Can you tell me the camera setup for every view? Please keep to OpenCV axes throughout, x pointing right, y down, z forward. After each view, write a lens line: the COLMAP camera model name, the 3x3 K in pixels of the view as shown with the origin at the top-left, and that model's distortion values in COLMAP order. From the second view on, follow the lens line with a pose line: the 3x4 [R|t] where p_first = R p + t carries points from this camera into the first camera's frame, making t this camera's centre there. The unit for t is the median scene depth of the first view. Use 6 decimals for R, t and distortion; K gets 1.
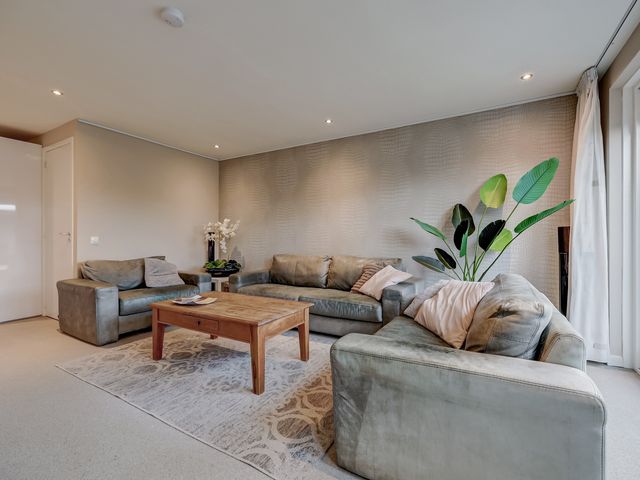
lens RADIAL K [[293.5, 0, 320.0], [0, 293.5, 240.0], [0, 0, 1]] dist [0.001711, 0.000059]
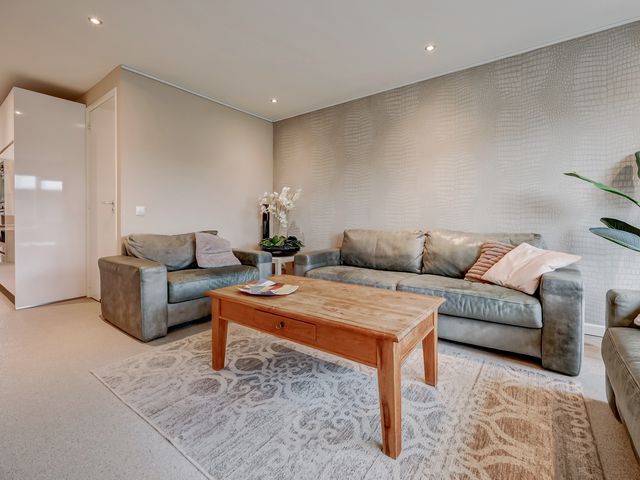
lens RADIAL K [[294.9, 0, 316.7], [0, 294.9, 222.0], [0, 0, 1]] dist [0.000296, 0.000162]
pose [[0.992402, 0.000100, -0.123036, -0.178301], [0.000187, 0.999997, 0.002317, 0.035270], [0.123036, -0.002322, 0.992400, 0.247265]]
